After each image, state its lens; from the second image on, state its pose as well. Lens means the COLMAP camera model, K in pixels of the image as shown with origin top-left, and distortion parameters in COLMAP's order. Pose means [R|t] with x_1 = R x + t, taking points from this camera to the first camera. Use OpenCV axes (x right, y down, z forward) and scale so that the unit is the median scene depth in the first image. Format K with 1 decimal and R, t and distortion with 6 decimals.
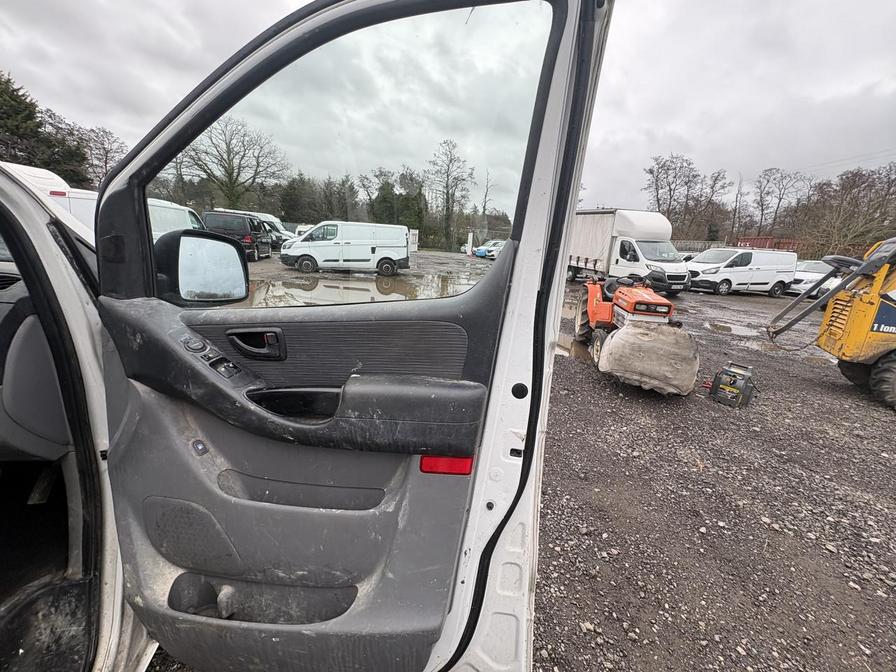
lens RADIAL K [[352.2, 0, 446.8], [0, 352.2, 341.0], [0, 0, 1]] dist [-0.002660, 0.001116]
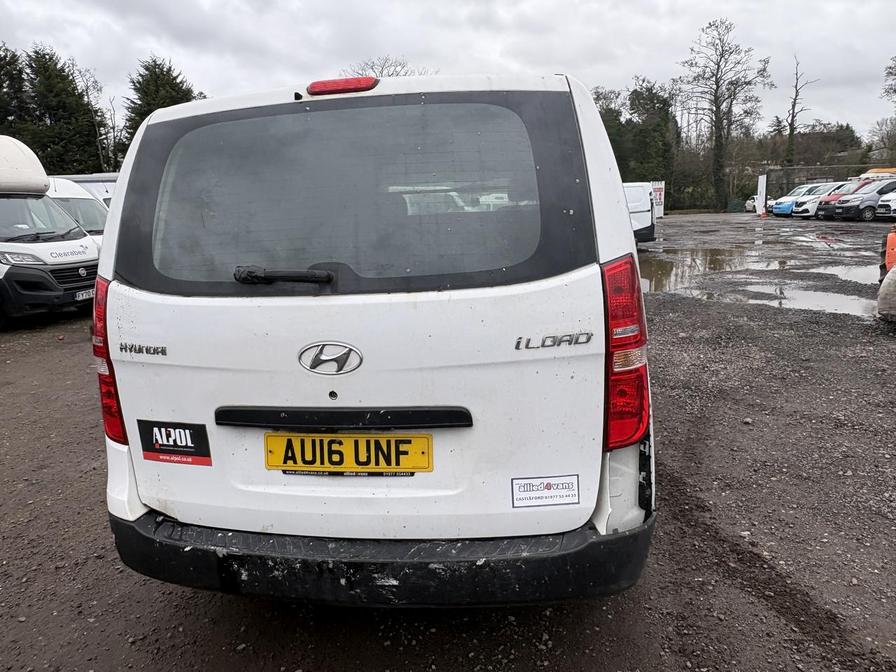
lens RADIAL K [[636.8, 0, 444.1], [0, 636.8, 338.9], [0, 0, 1]] dist [-0.003479, -0.000122]
pose [[0.915626, -0.017904, -0.401632, 0.005395], [-0.010939, 0.997528, -0.069407, 0.032349], [0.401882, 0.067945, 0.913167, -0.124905]]
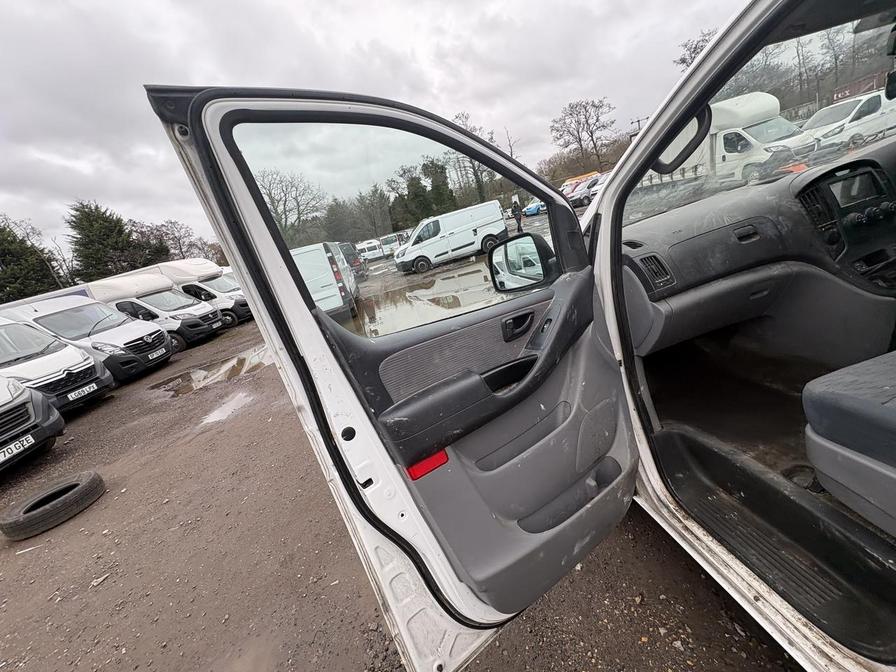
lens RADIAL K [[352.2, 0, 445.4], [0, 352.2, 340.6], [0, 0, 1]] dist [-0.002660, 0.001116]
pose [[0.945651, -0.285419, -0.155820, -0.083338], [0.292502, 0.955961, 0.024100, 0.000202], [0.142079, -0.068368, 0.987491, -0.028262]]
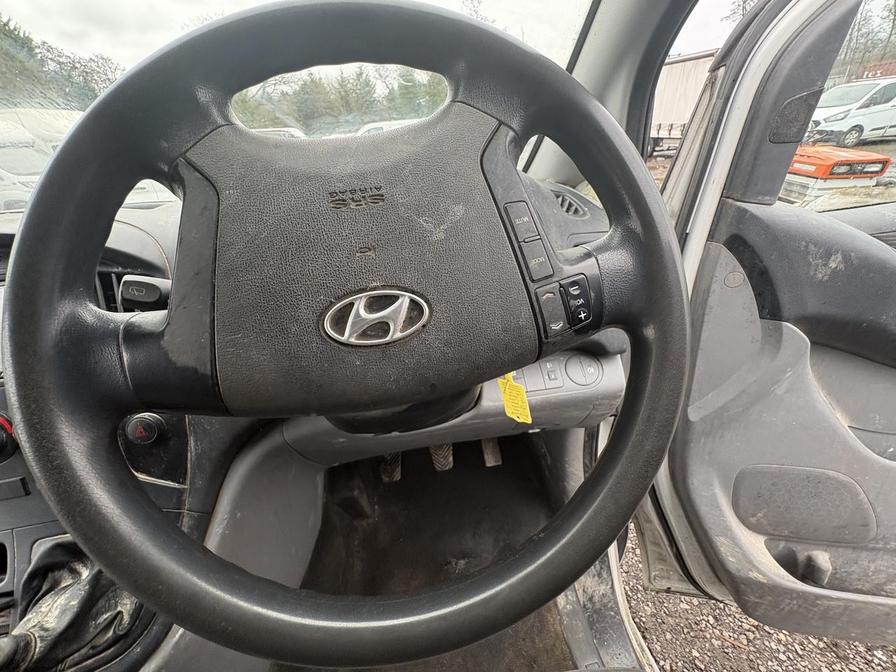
lens RADIAL K [[352.2, 0, 446.5], [0, 352.2, 339.3], [0, 0, 1]] dist [-0.002660, 0.001116]
pose [[0.988821, -0.085923, -0.121860, -0.031395], [0.113503, 0.963746, 0.241478, -0.002136], [0.096694, -0.252610, 0.962725, 0.005551]]
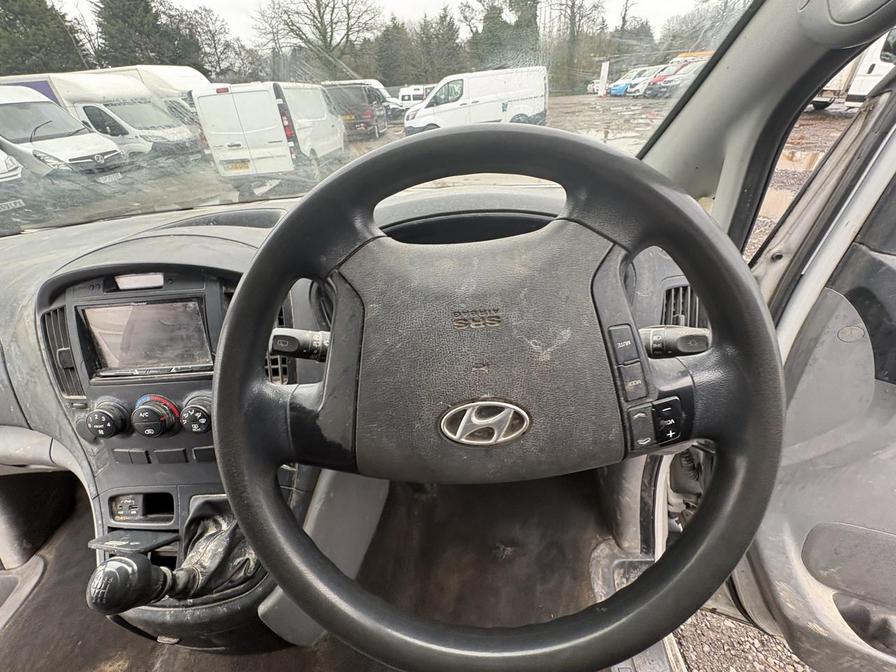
lens RADIAL K [[352.2, 0, 449.2], [0, 352.2, 337.4], [0, 0, 1]] dist [-0.002660, 0.001116]
pose [[0.959693, 0.027062, -0.279745, -0.031958], [0.066716, 0.944967, 0.320291, -0.004815], [0.273017, -0.326044, 0.905073, 0.005252]]
